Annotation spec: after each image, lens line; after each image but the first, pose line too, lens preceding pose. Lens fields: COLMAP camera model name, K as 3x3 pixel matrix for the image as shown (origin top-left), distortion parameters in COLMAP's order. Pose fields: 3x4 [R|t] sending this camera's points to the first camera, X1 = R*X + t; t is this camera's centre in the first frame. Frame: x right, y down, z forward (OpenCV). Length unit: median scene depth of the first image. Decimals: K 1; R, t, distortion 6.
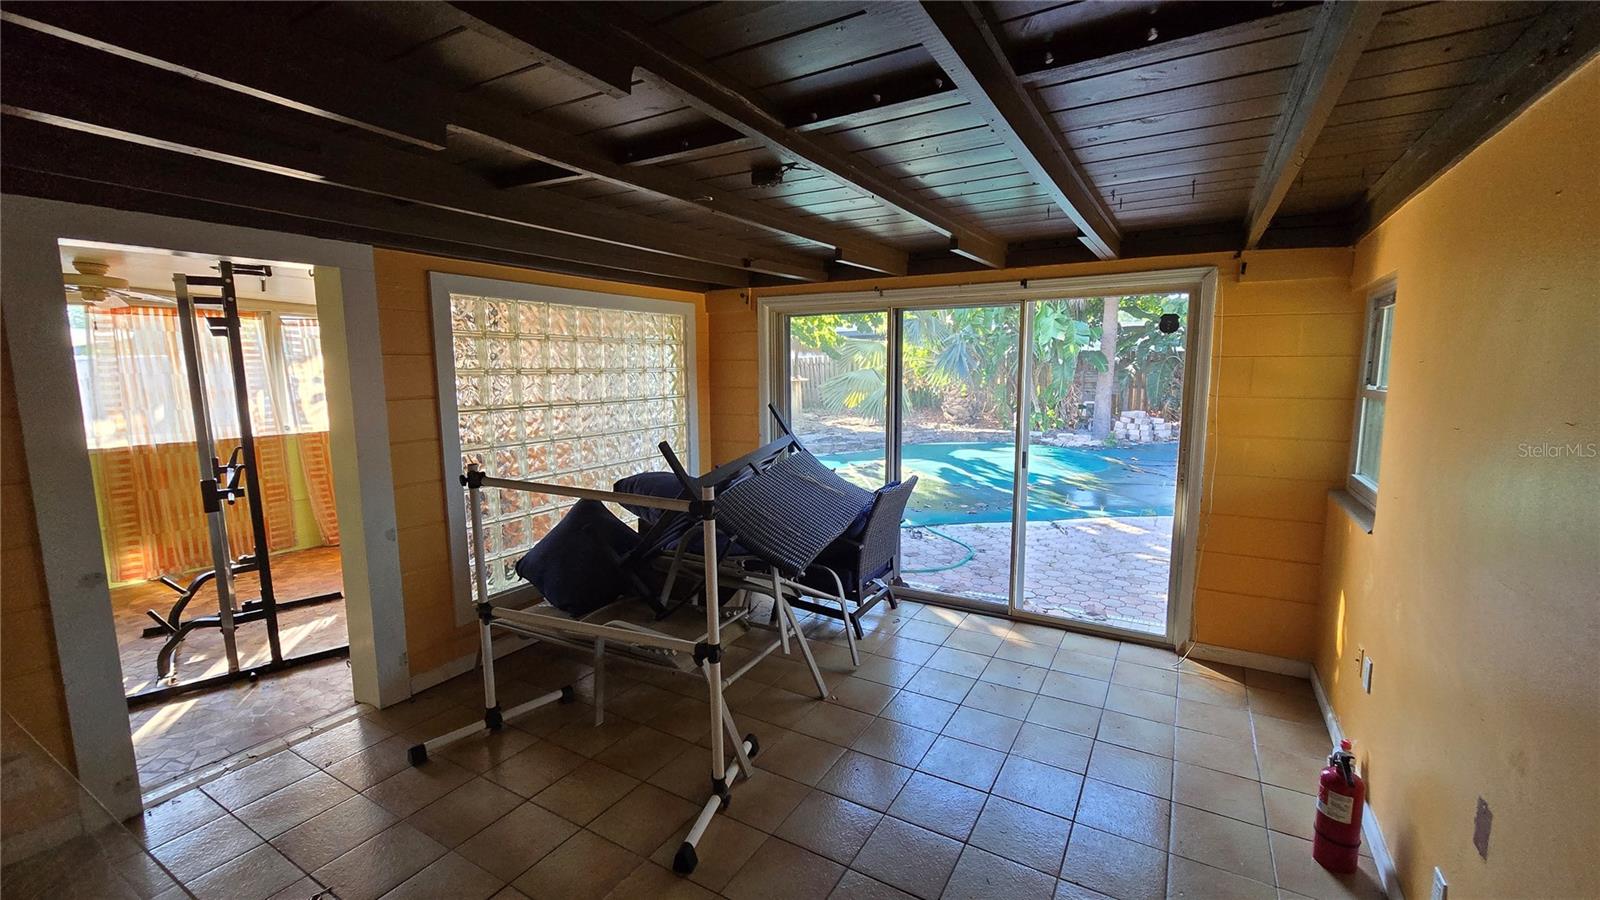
lens RADIAL K [[646.5, 0, 809.5], [0, 646.5, 447.3], [0, 0, 1]] dist [-0.001847, -0.000134]
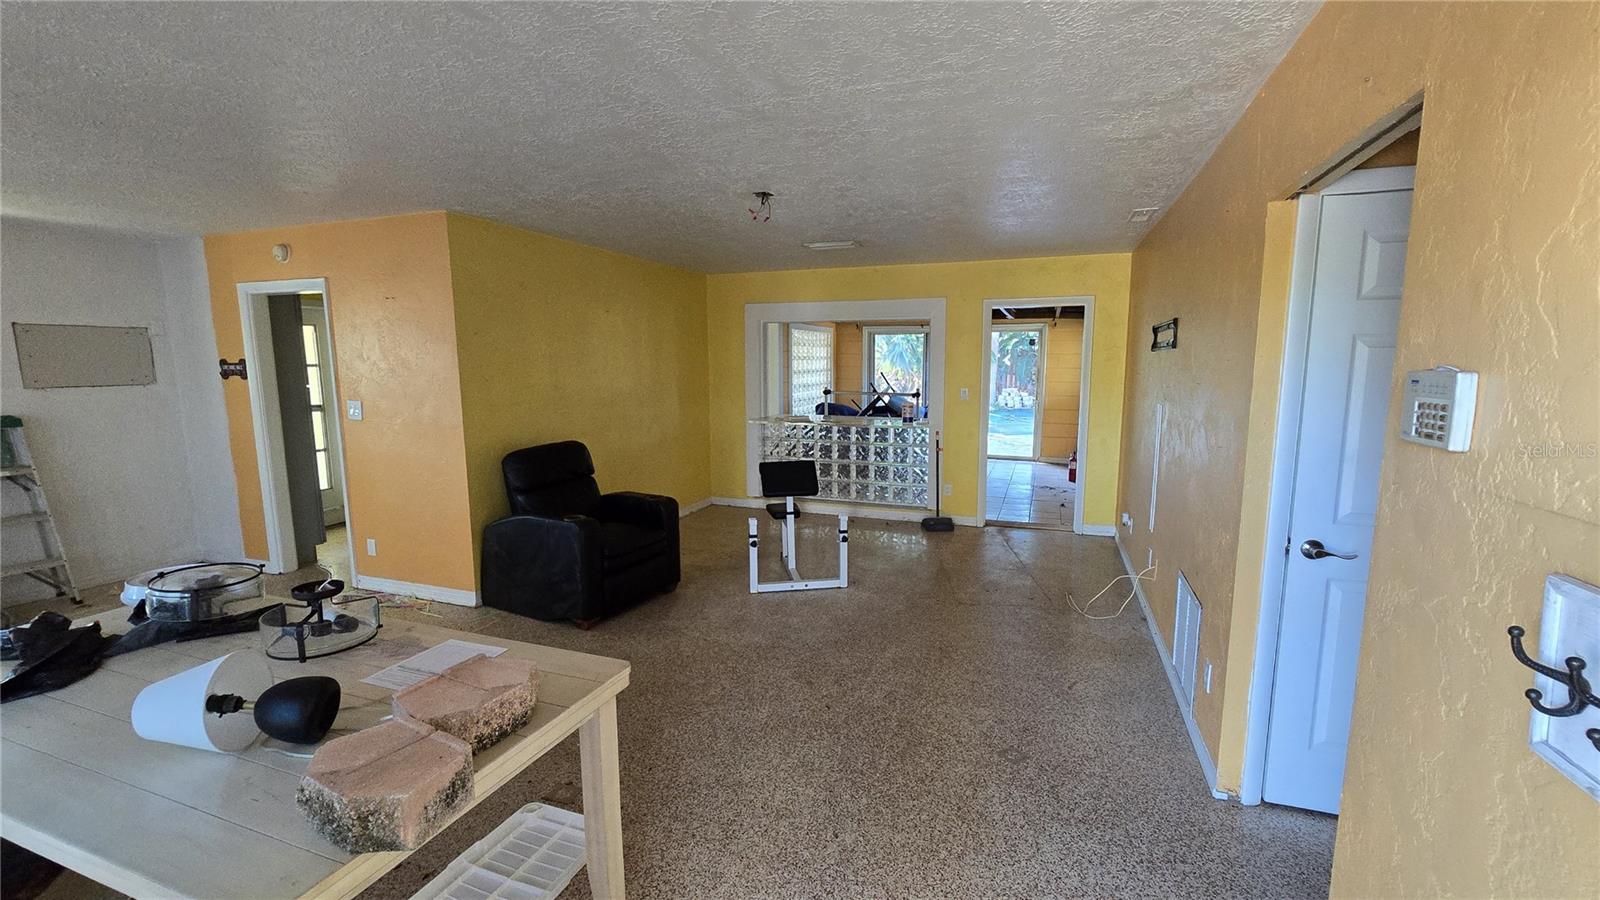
lens RADIAL K [[646.5, 0, 809.5], [0, 646.5, 447.3], [0, 0, 1]] dist [-0.001847, -0.000134]
pose [[0.983953, -0.018584, 0.177457, -0.721005], [0.016798, 0.999792, 0.011559, 0.173518], [-0.177635, -0.008392, 0.984061, -1.276313]]
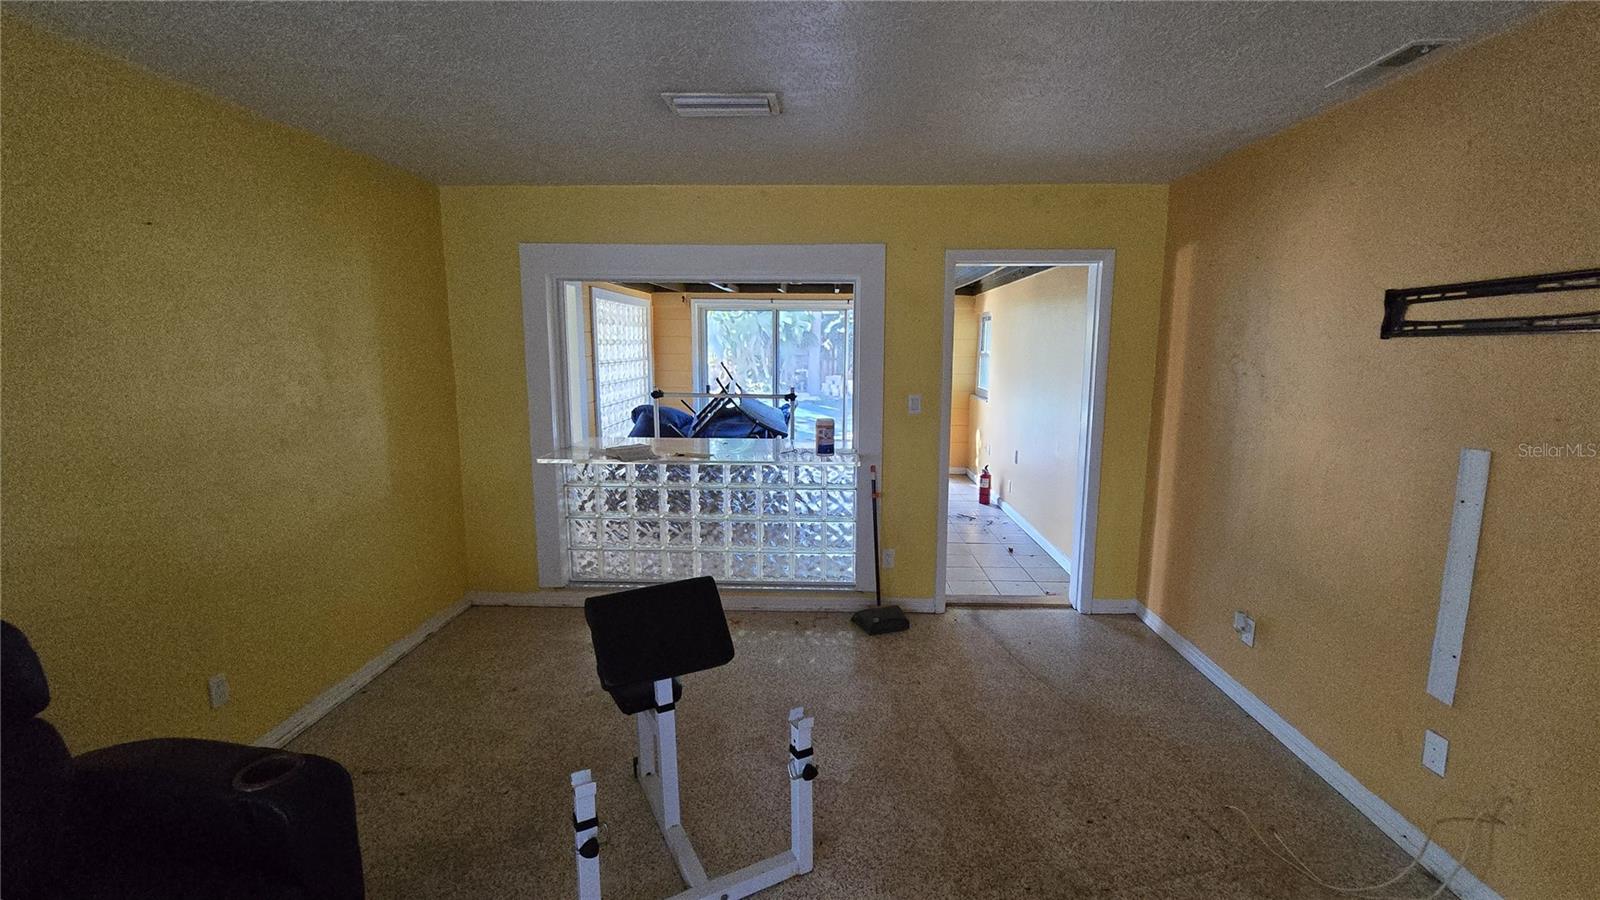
lens RADIAL K [[657.6, 0, 806.8], [0, 657.6, 446.3], [0, 0, 1]] dist [0.000492, -0.000053]
pose [[0.878818, -0.063850, 0.472865, -0.685684], [0.048858, 0.997839, 0.043933, 0.091044], [-0.474648, -0.015506, 0.880039, -0.666410]]
